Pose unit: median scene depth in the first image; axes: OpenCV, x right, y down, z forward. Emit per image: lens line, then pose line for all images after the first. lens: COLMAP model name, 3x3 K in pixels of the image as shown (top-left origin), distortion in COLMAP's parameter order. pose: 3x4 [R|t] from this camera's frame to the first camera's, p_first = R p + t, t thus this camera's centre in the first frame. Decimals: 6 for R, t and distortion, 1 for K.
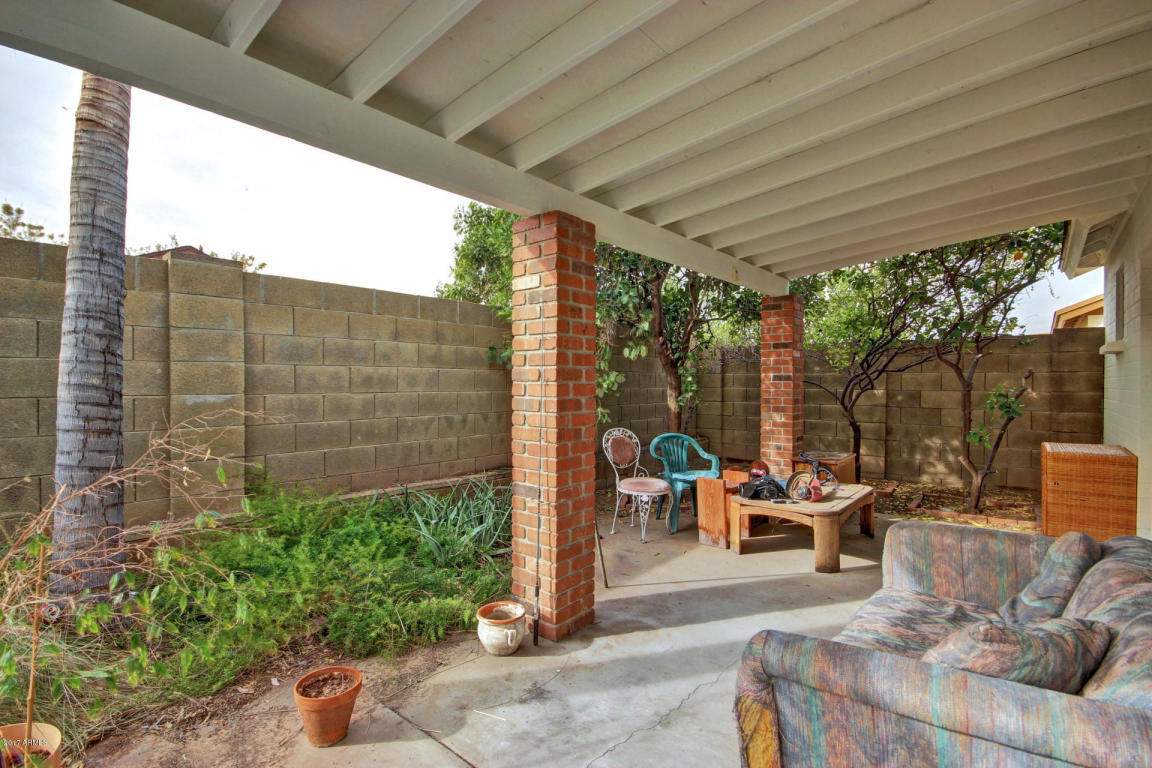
lens RADIAL K [[538.1, 0, 554.2], [0, 538.1, 376.5], [0, 0, 1]] dist [0.007088, -0.006363]
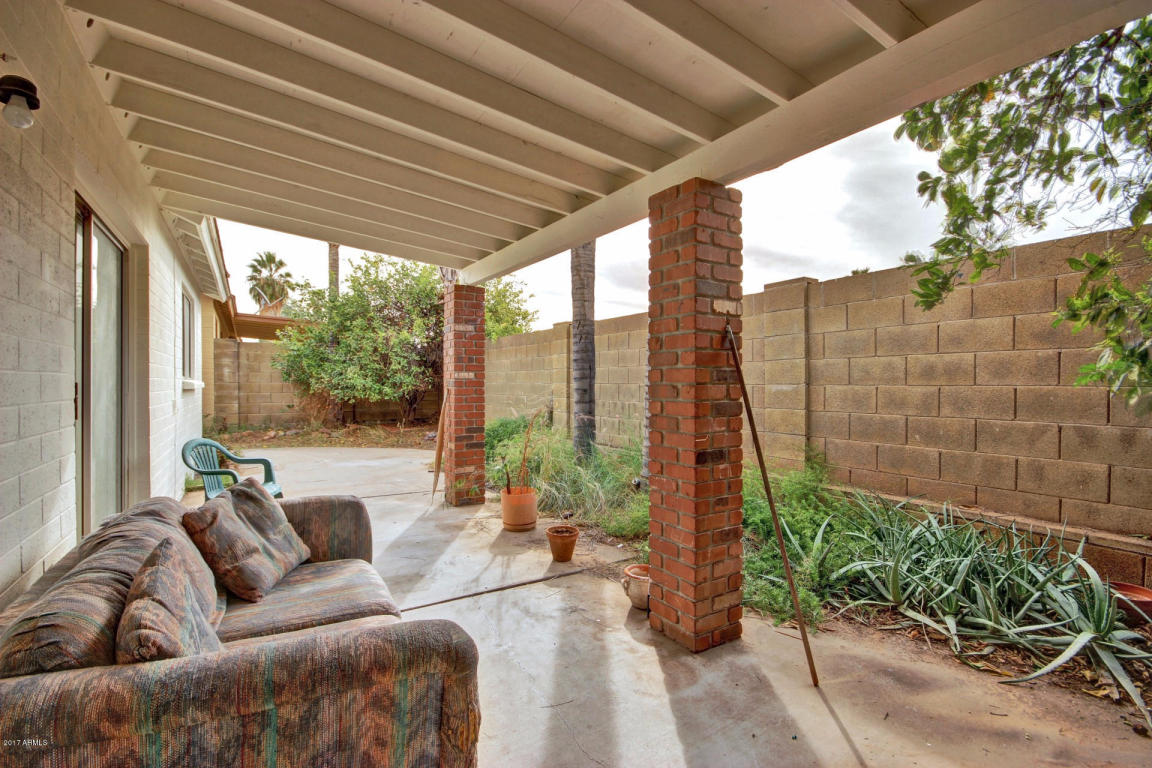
lens RADIAL K [[538.1, 0, 576.7], [0, 538.1, 382.8], [0, 0, 1]] dist [0.007088, -0.006363]
pose [[-0.297253, -0.001838, -0.954797, 0.648366], [0.011061, 0.999924, -0.005368, 0.025268], [0.954735, -0.012157, -0.297210, 0.752917]]
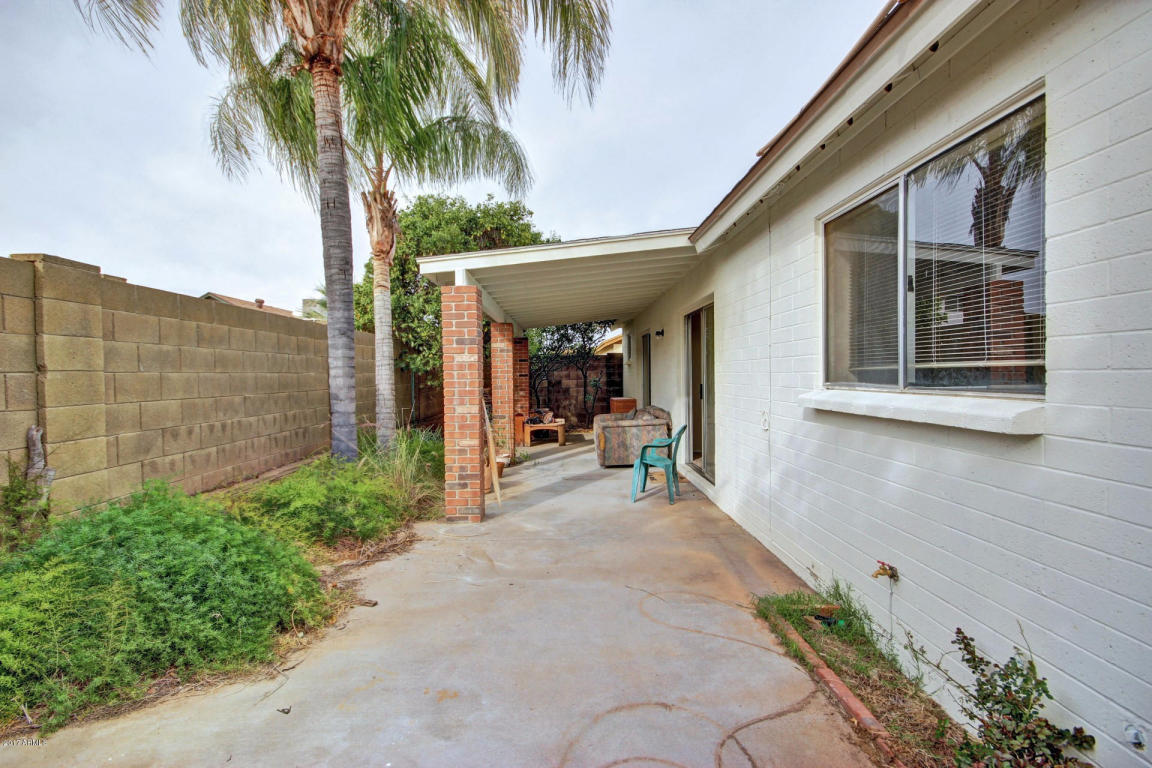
lens RADIAL K [[538.1, 0, 584.6], [0, 538.1, 380.3], [0, 0, 1]] dist [0.007088, -0.006363]
pose [[0.718687, -0.024659, 0.694896, -0.938598], [0.012473, 0.999667, 0.022574, -0.023743], [-0.695221, -0.007556, 0.718756, -0.753744]]
